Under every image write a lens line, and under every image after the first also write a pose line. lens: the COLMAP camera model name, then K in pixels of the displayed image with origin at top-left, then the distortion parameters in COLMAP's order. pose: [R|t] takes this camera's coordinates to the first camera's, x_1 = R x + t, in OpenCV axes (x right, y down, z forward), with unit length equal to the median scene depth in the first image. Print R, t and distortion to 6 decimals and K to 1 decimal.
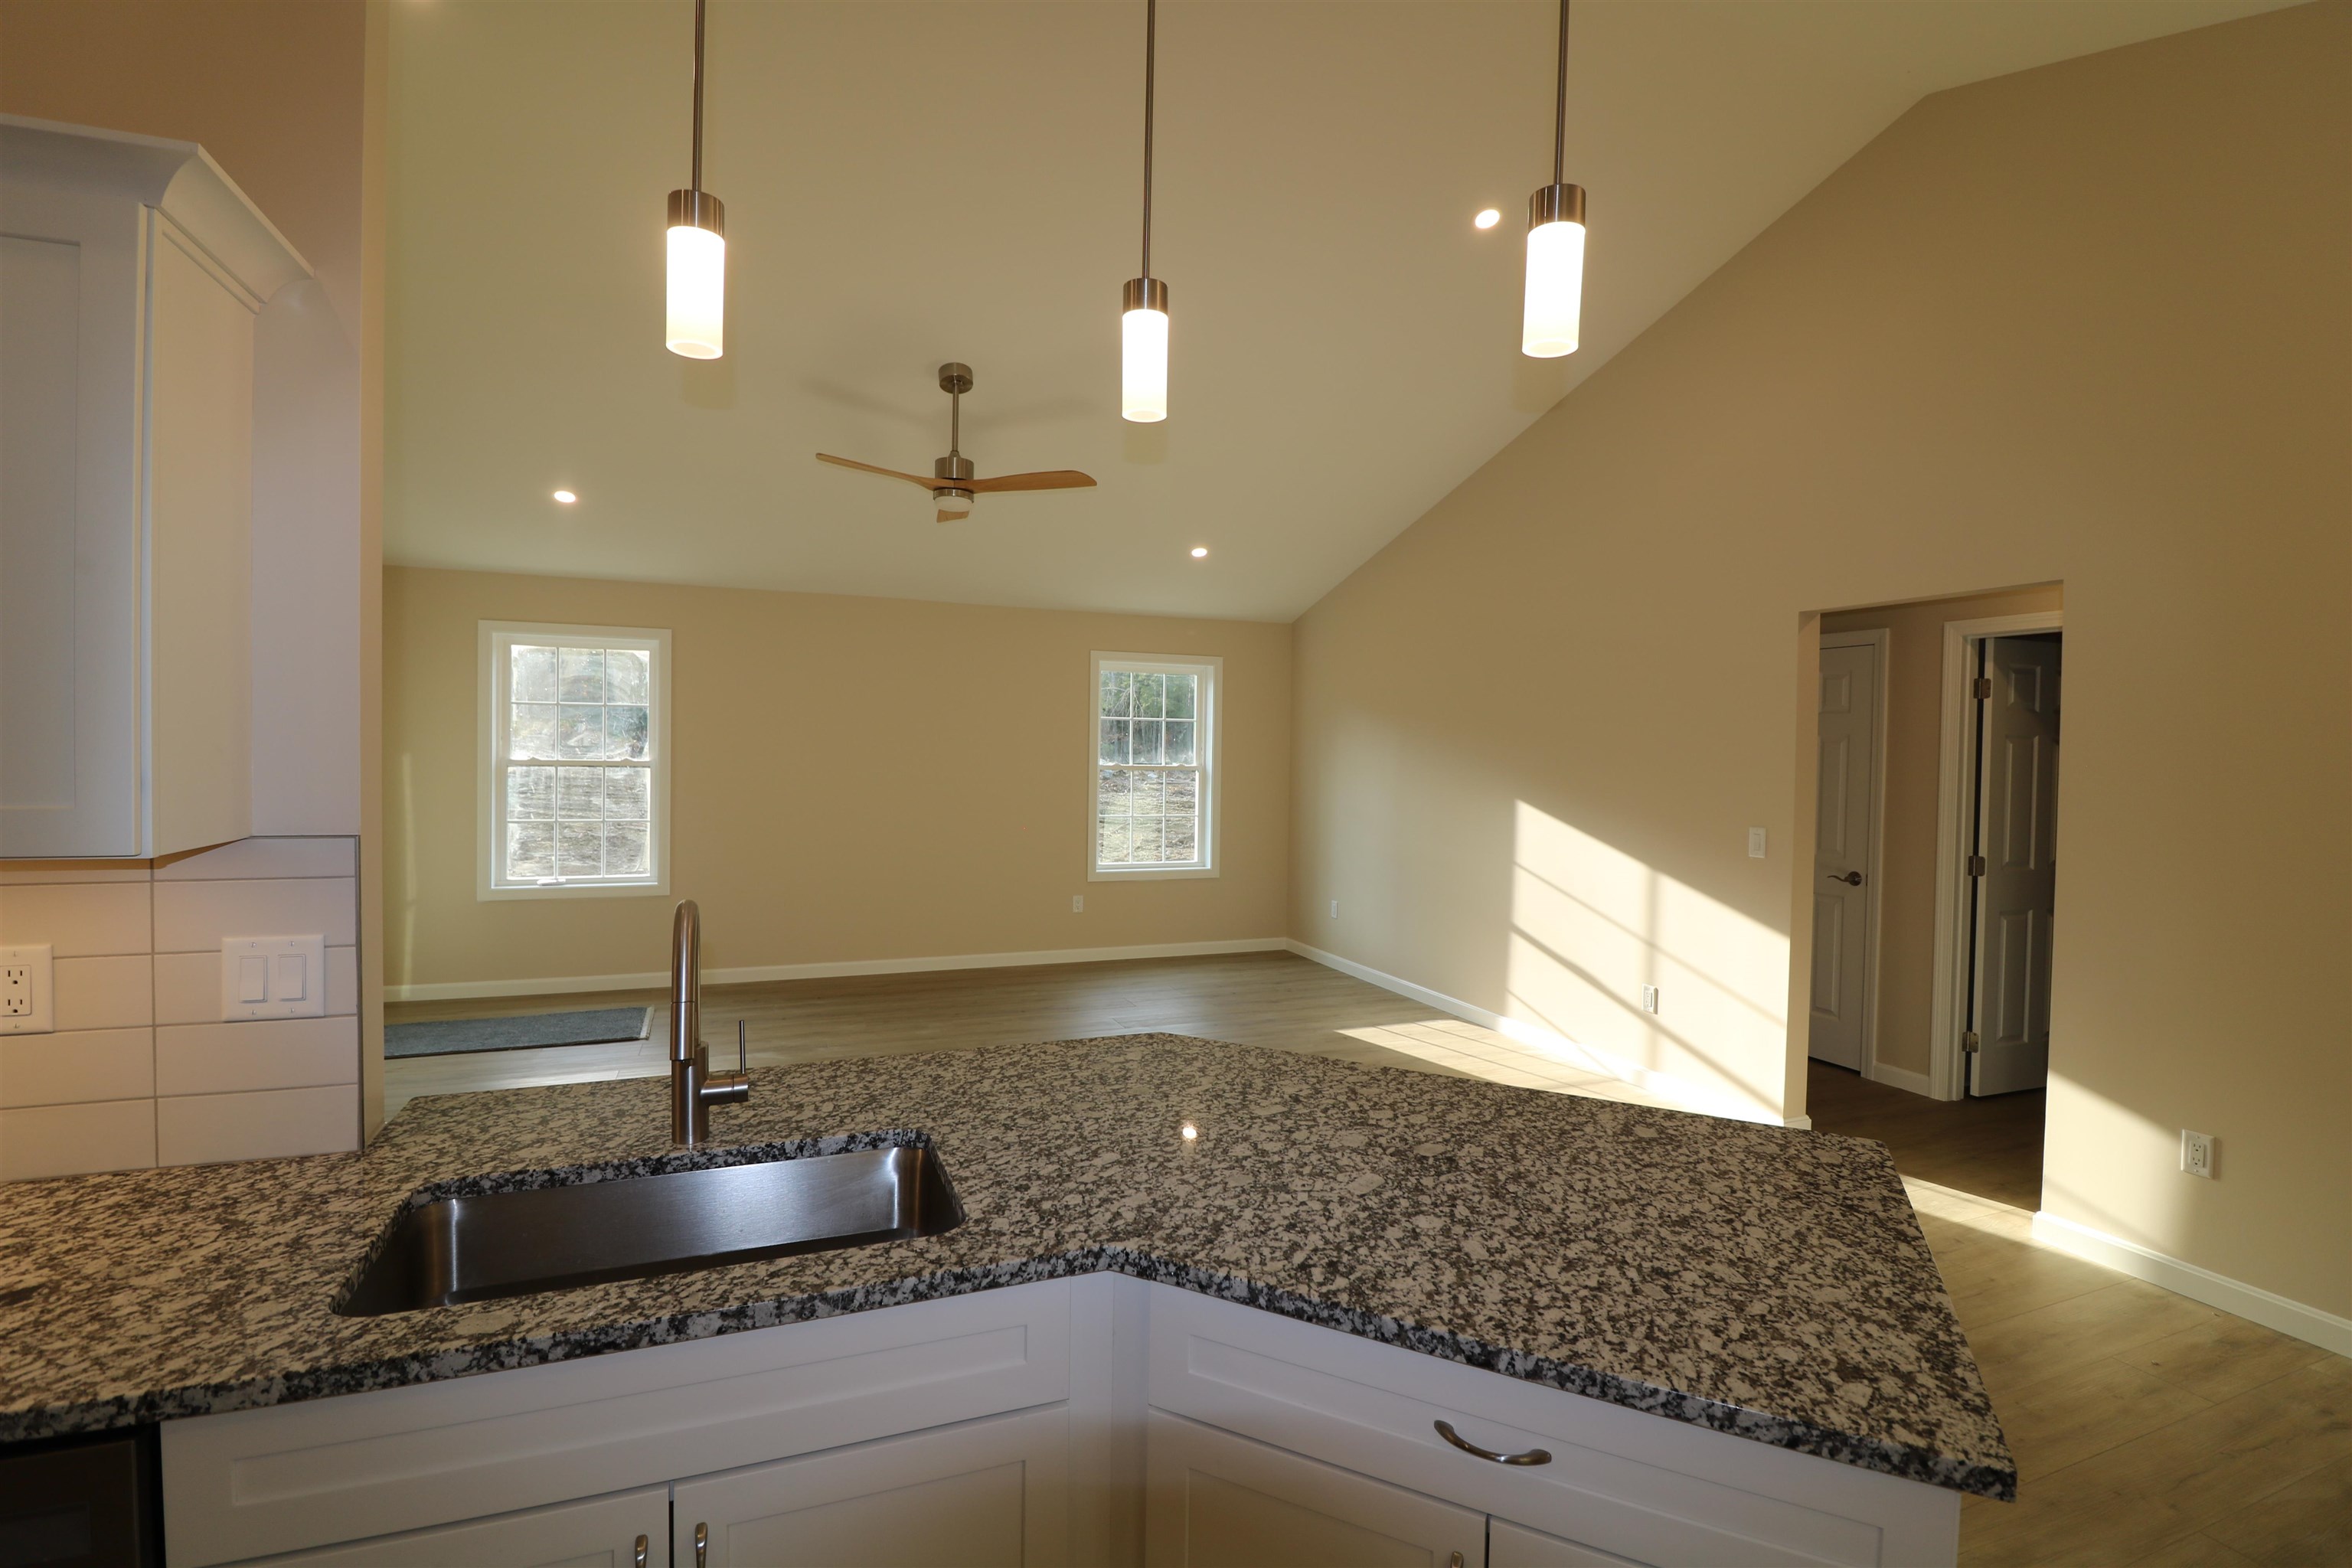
lens RADIAL K [[1086.7, 0, 1175.4], [0, 1086.7, 765.3], [0, 0, 1]] dist [-0.007623, -0.008304]
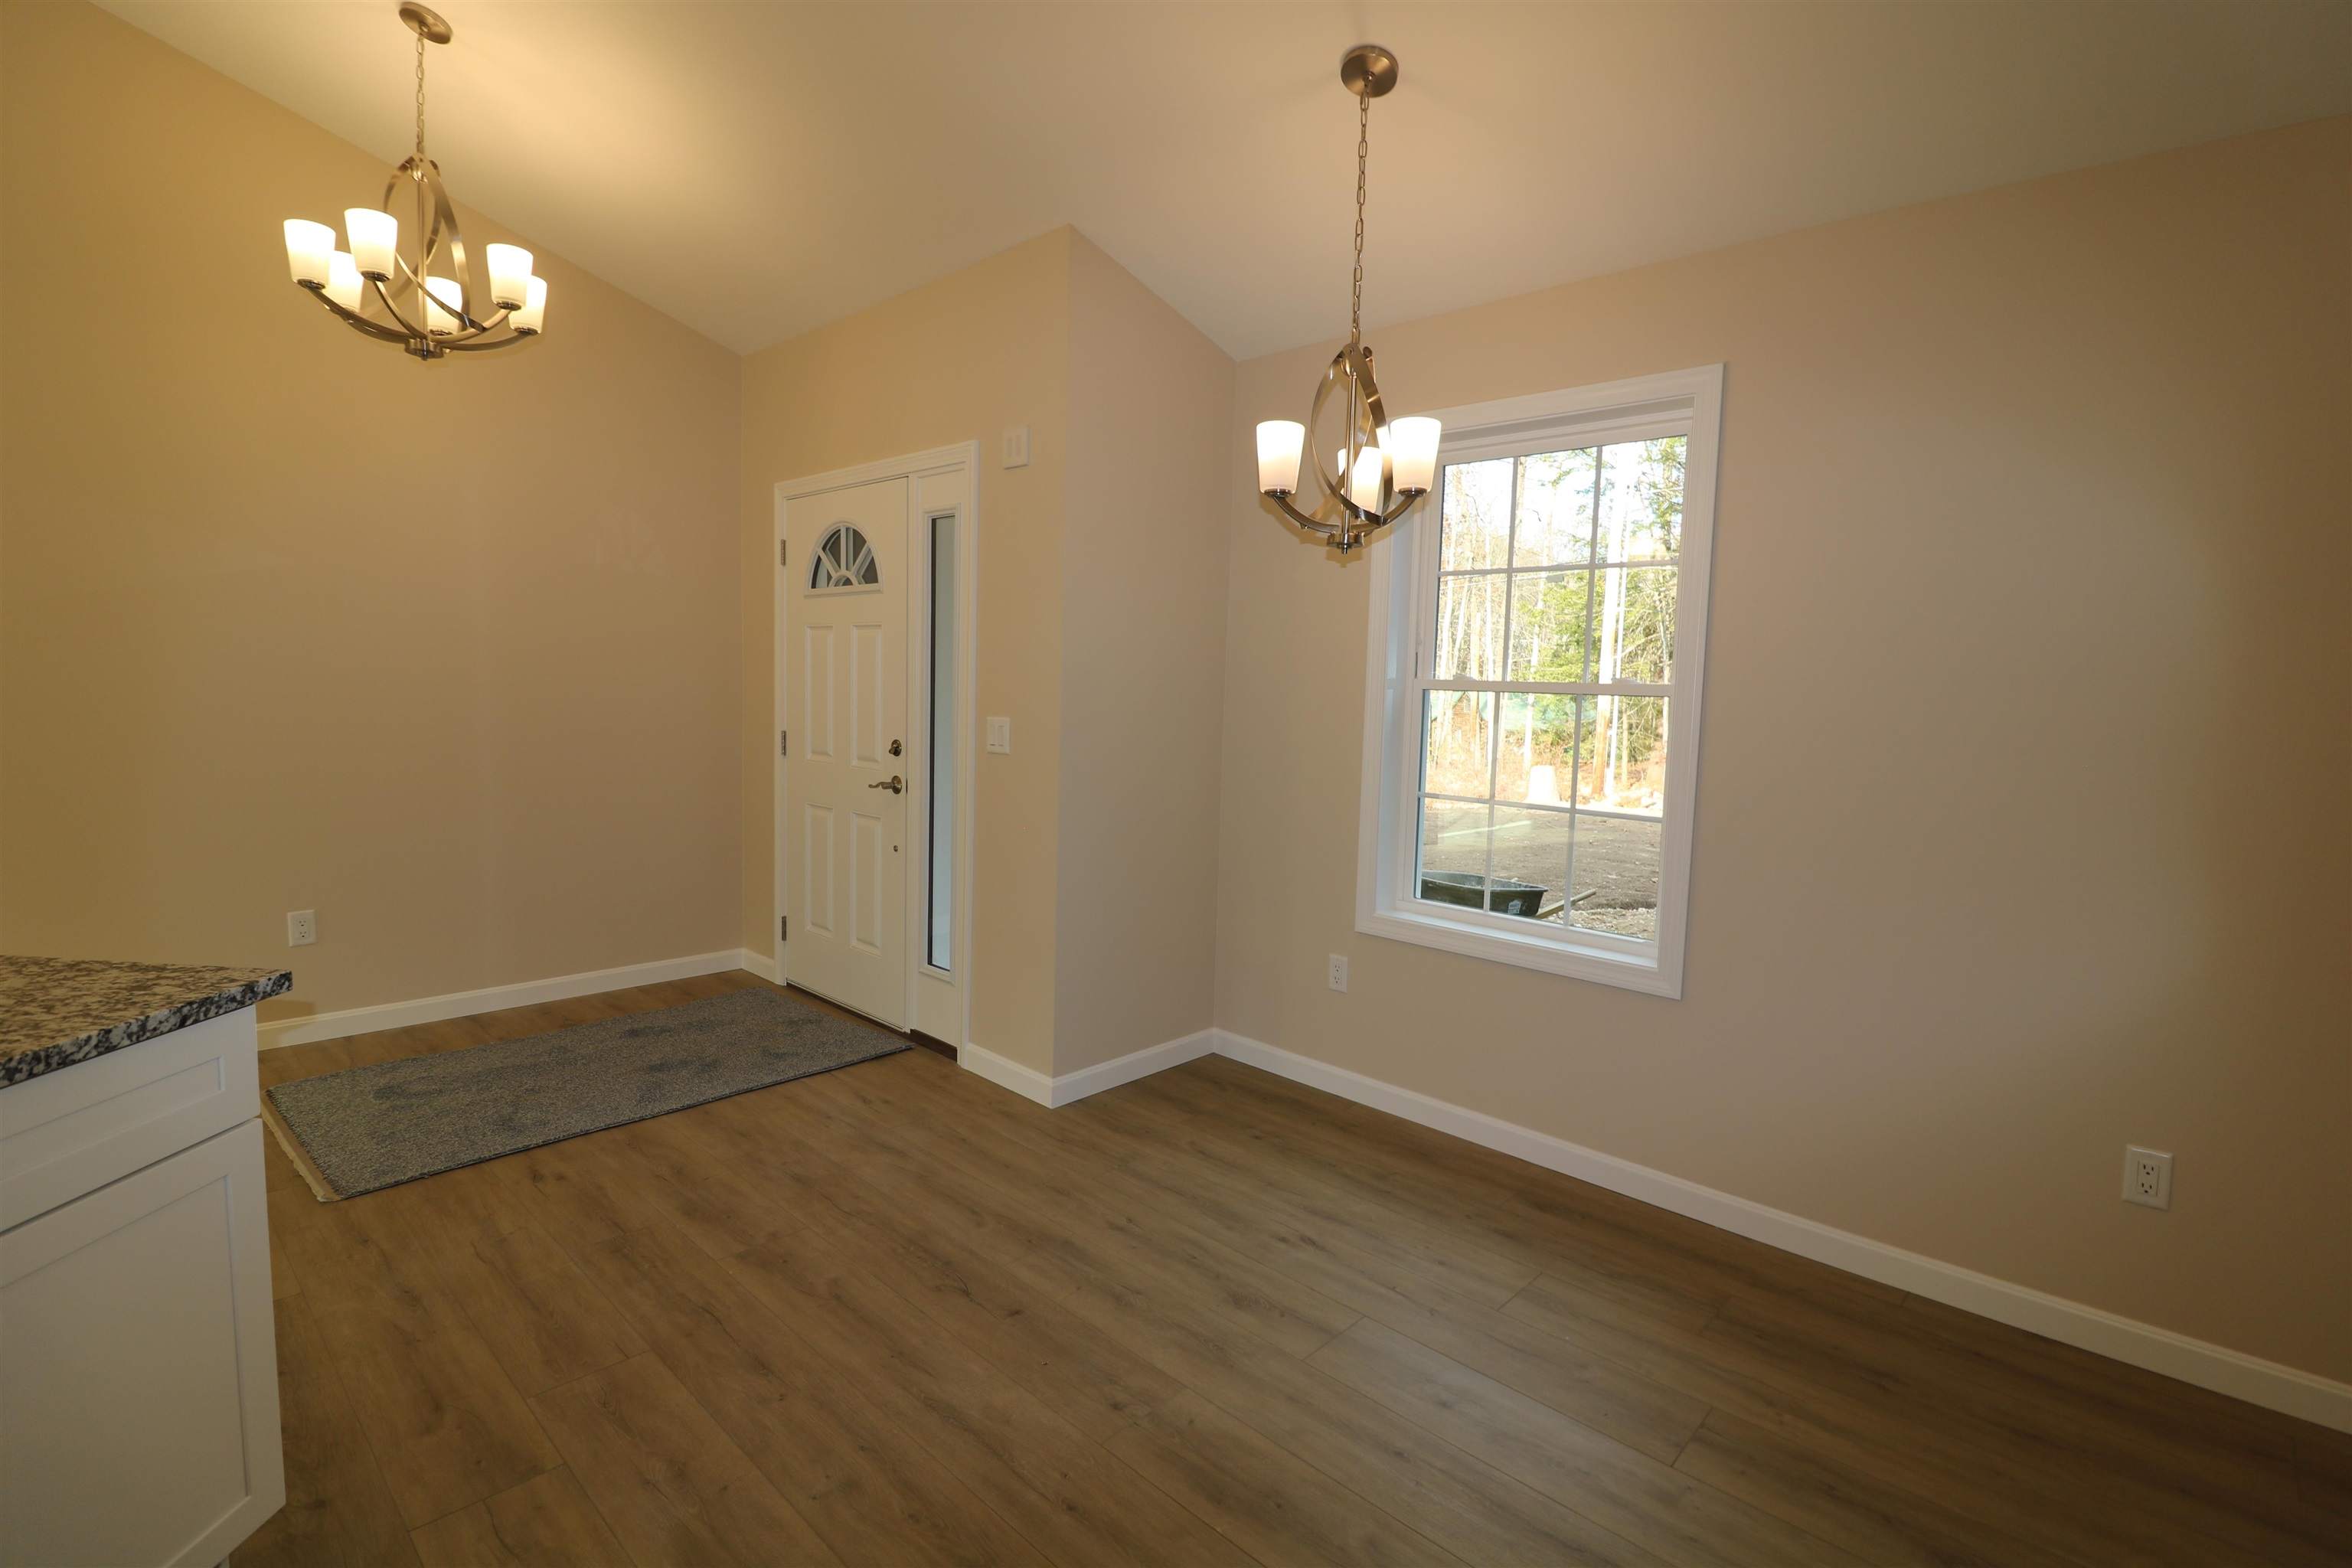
lens RADIAL K [[1086.7, 0, 1182.7], [0, 1086.7, 762.8], [0, 0, 1]] dist [-0.007623, -0.008304]
pose [[-0.420802, -0.095960, 0.902063, -0.827546], [-0.023027, 0.995199, 0.095126, 0.102602], [-0.906860, 0.019258, -0.420991, 0.296958]]
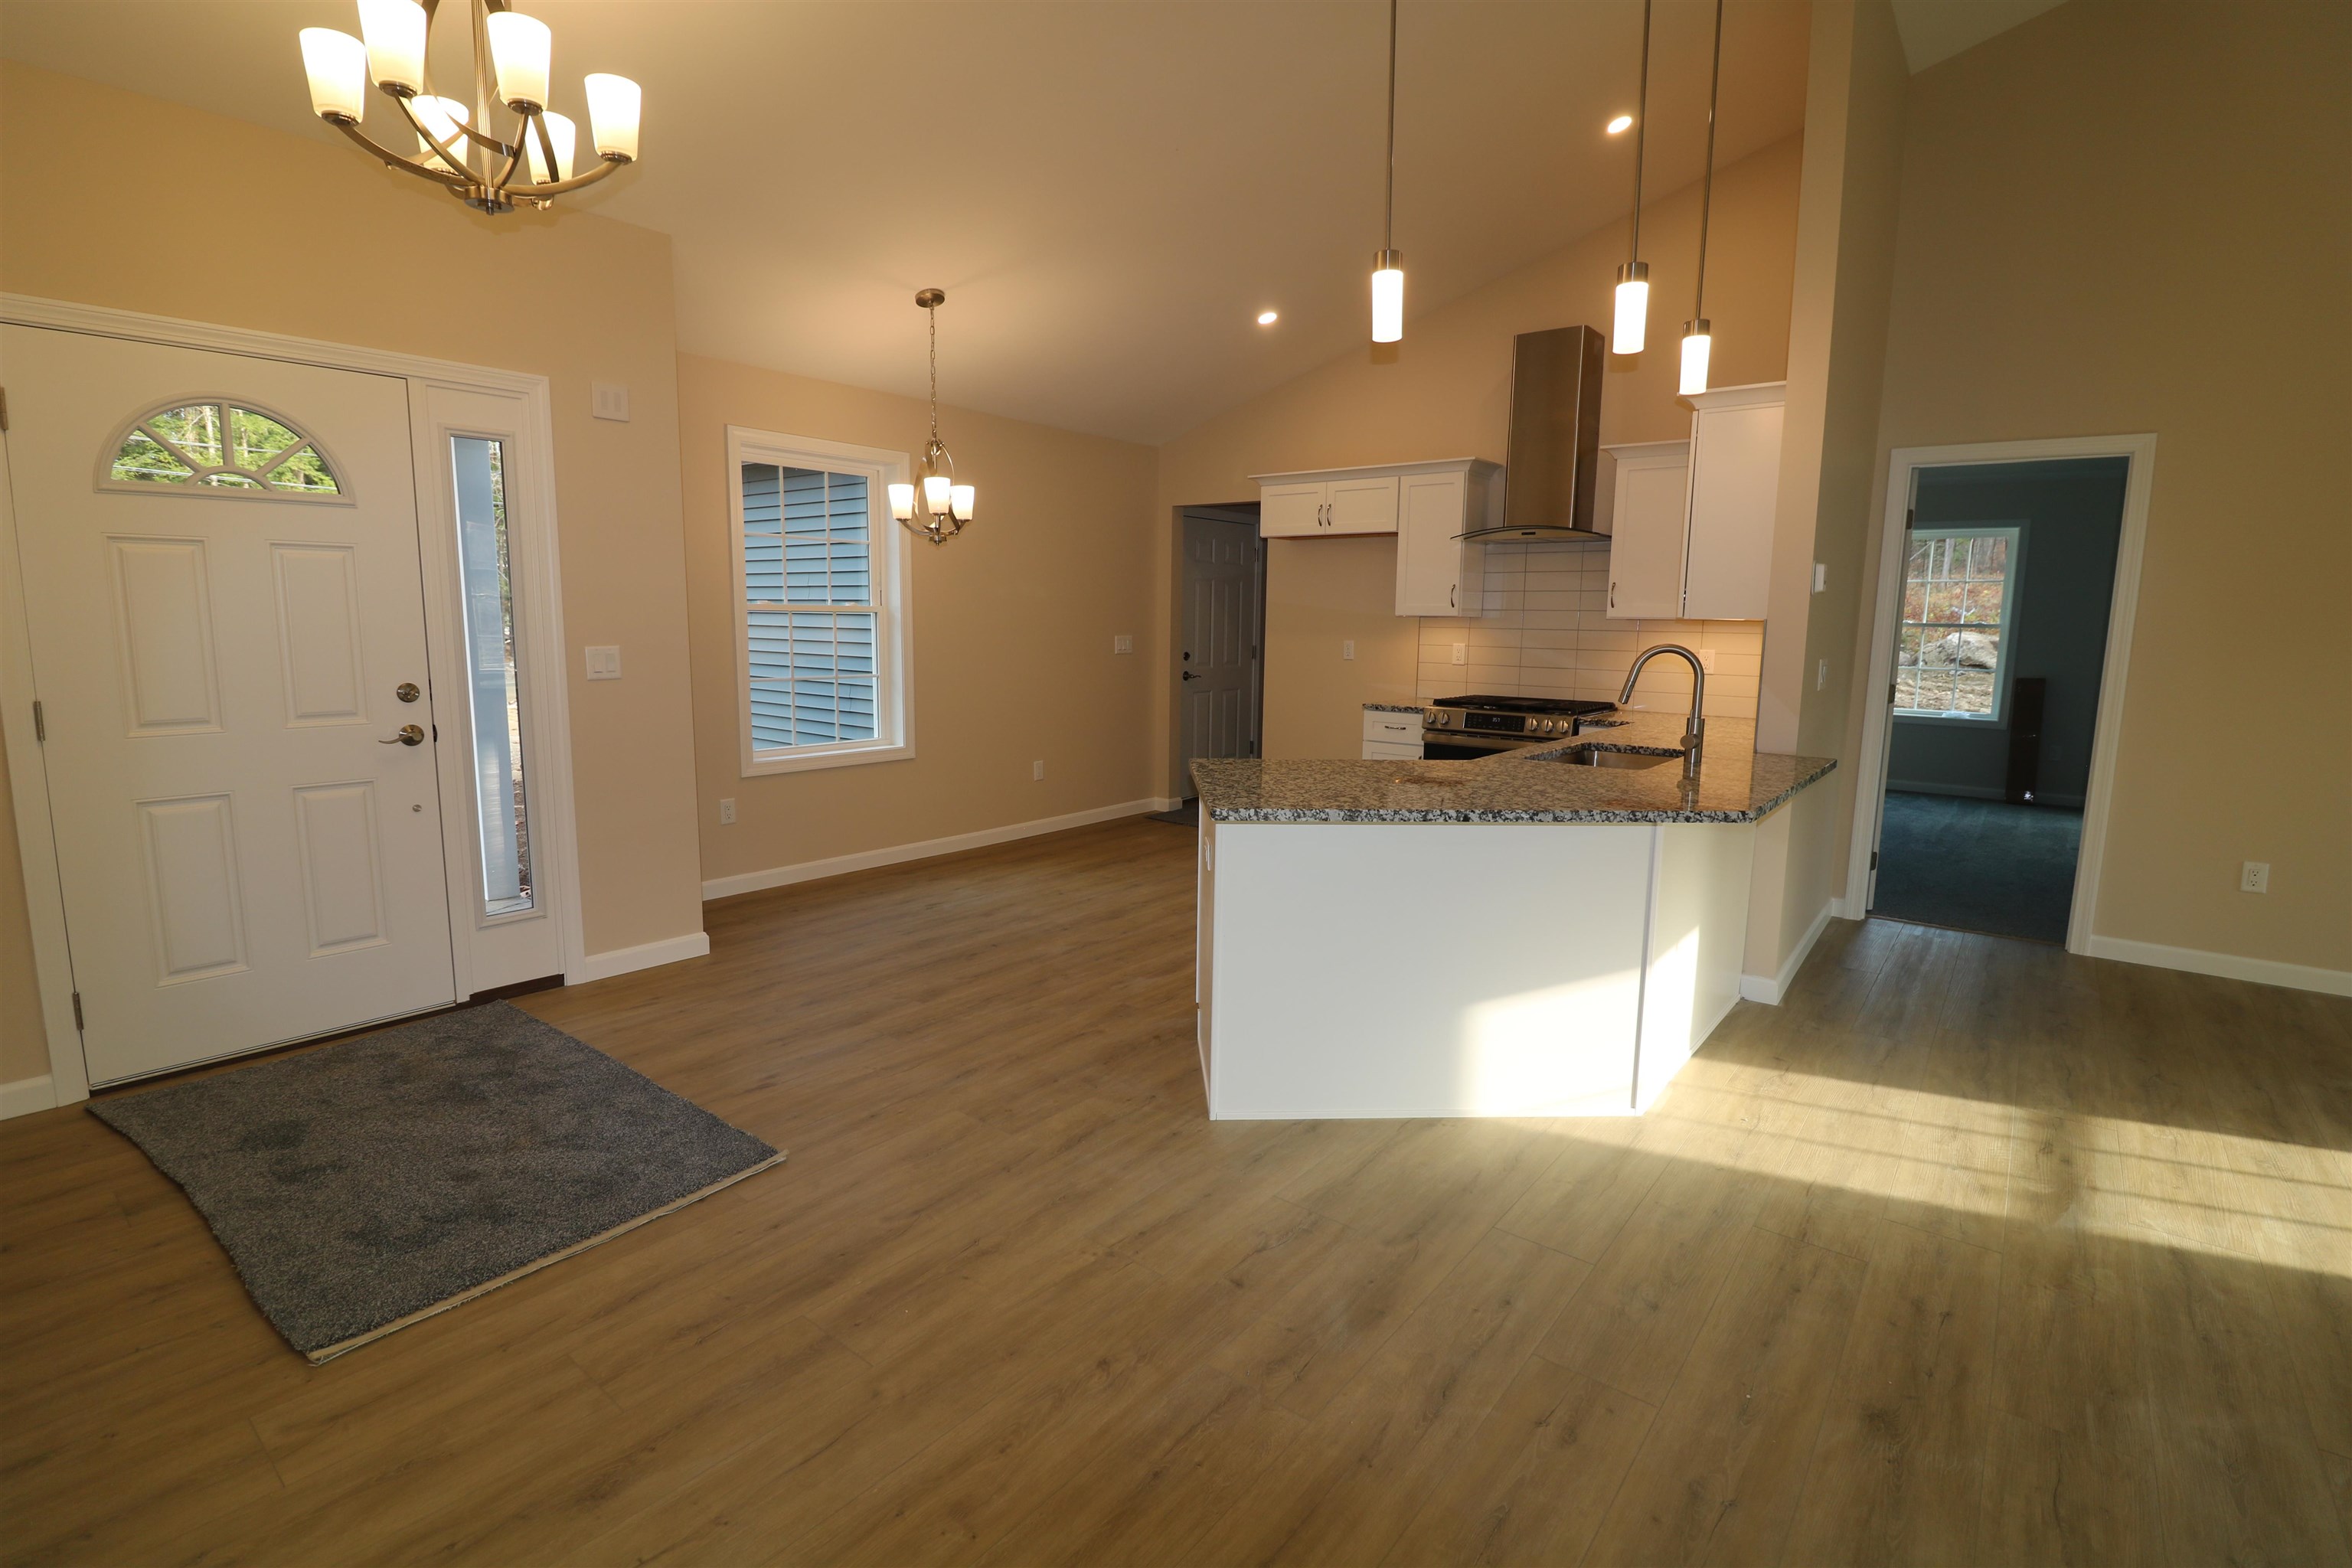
lens RADIAL K [[1086.7, 0, 1179.8], [0, 1086.7, 770.5], [0, 0, 1]] dist [-0.007623, -0.008304]
pose [[-0.869145, 0.040321, -0.492910, 1.766025], [-0.036369, 0.988761, 0.145011, 0.106572], [0.493217, 0.143963, -0.857911, 2.786103]]
